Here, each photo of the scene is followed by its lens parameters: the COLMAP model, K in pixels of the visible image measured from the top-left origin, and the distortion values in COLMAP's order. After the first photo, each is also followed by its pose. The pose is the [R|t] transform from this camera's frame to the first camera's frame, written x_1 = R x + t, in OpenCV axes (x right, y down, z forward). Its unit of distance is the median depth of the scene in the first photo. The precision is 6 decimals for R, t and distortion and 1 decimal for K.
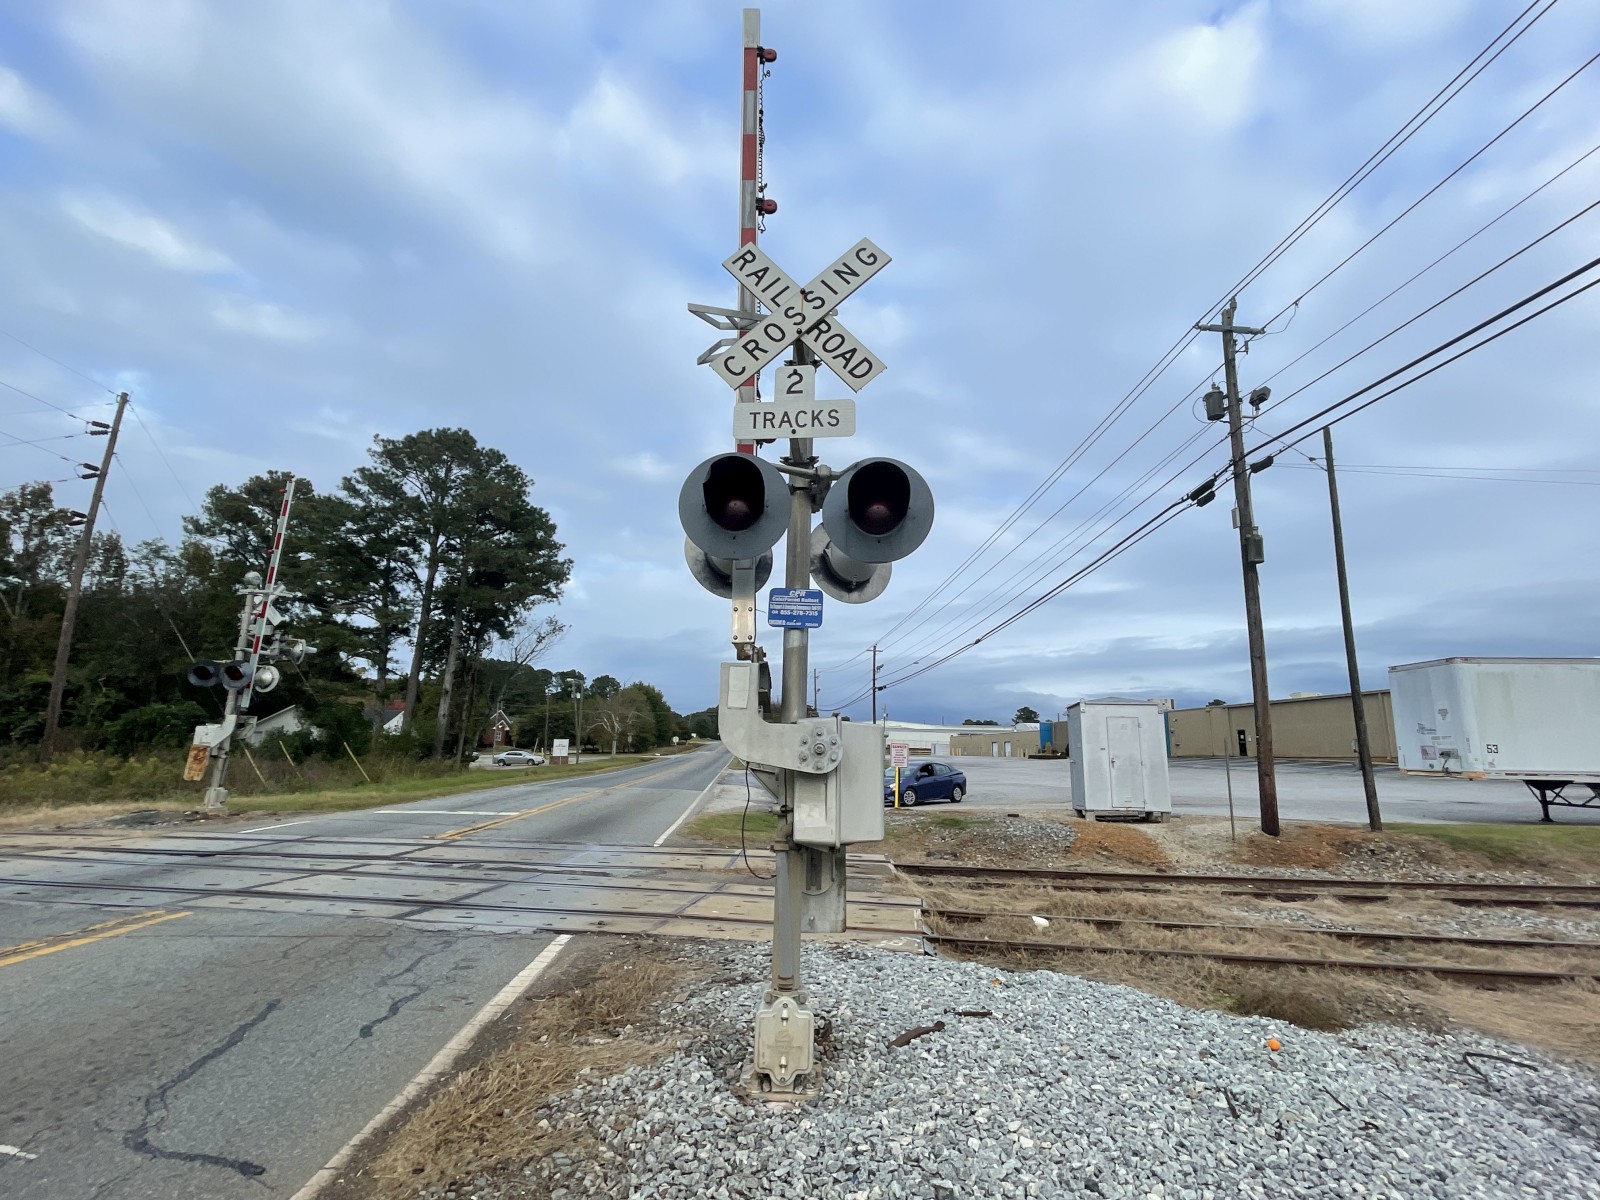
lens RADIAL K [[751.3, 0, 800.0], [0, 751.3, 600.0], [0, 0, 1]] dist [-0.000848, -0.000815]
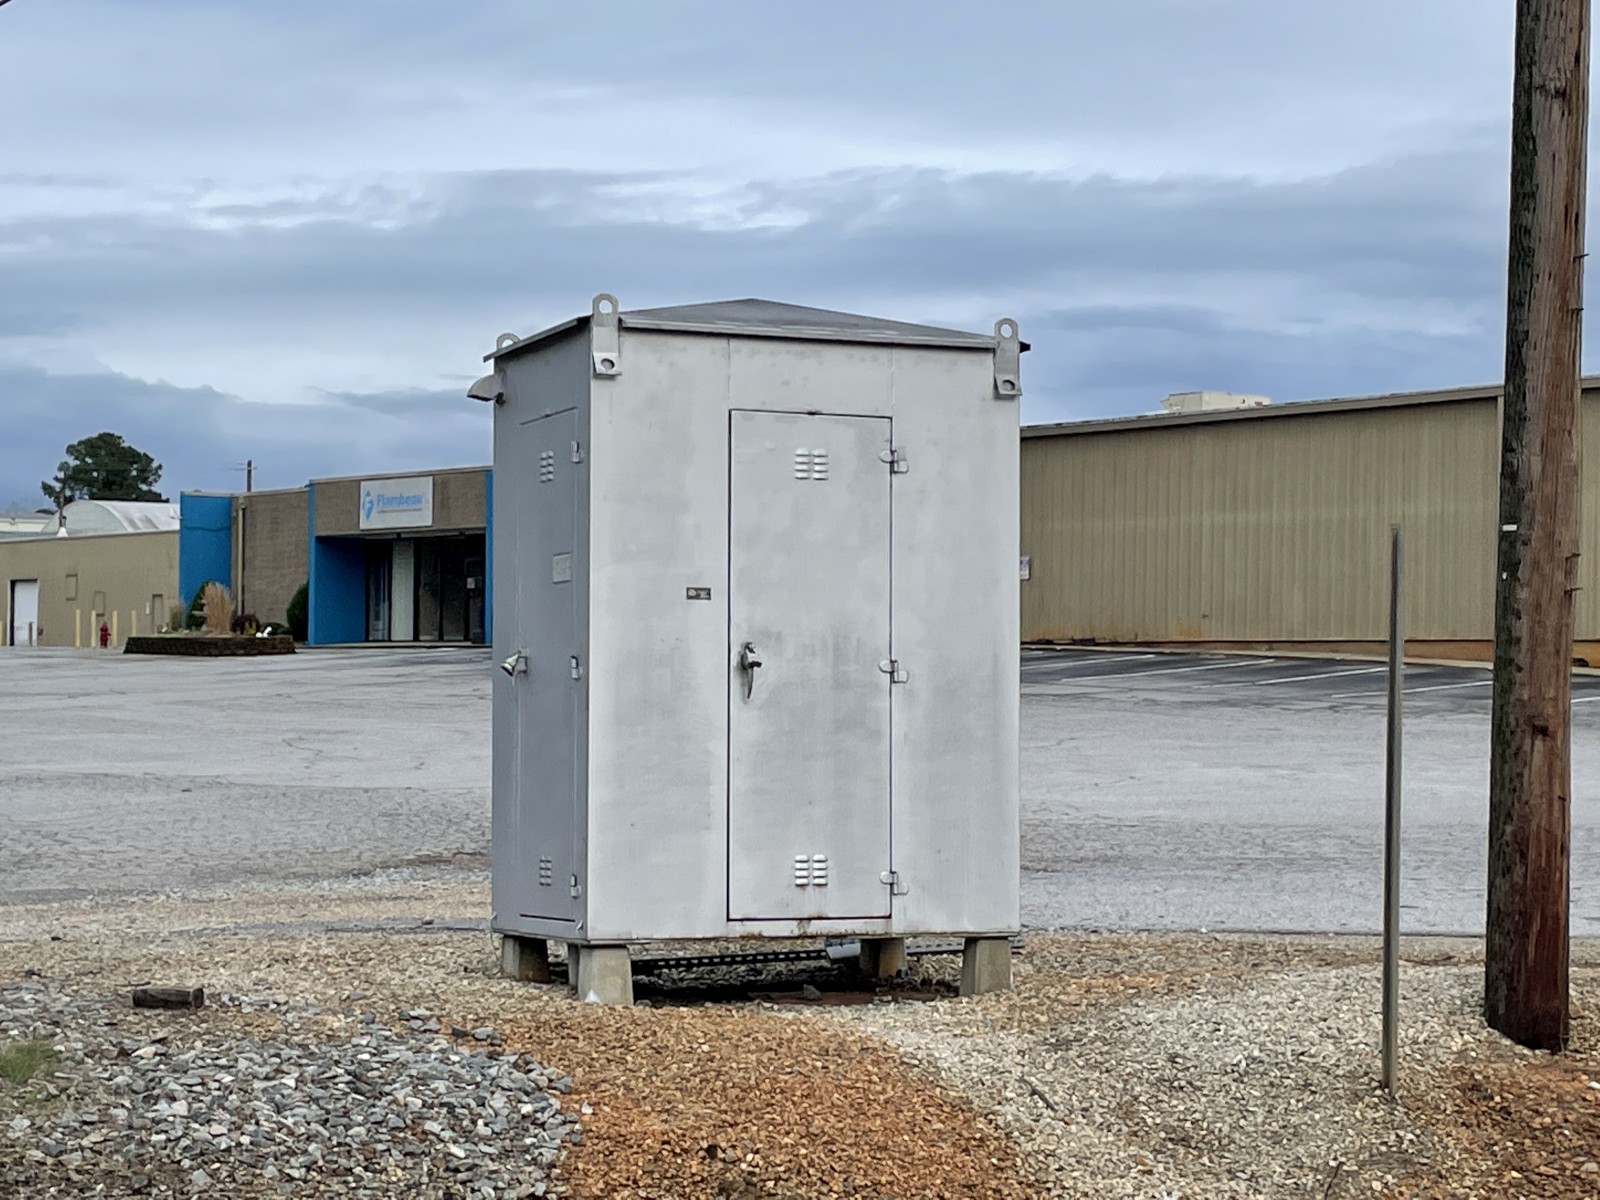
lens RADIAL K [[3083.1, 0, 800.0], [0, 3083.1, 600.0], [0, 0, 1]] dist [0.052663, 0.291955]
pose [[0.868095, 0.004073, 0.496382, 0.038014], [-0.097967, 0.981705, 0.163273, 0.042775], [-0.486636, -0.190366, 0.852612, 0.200646]]
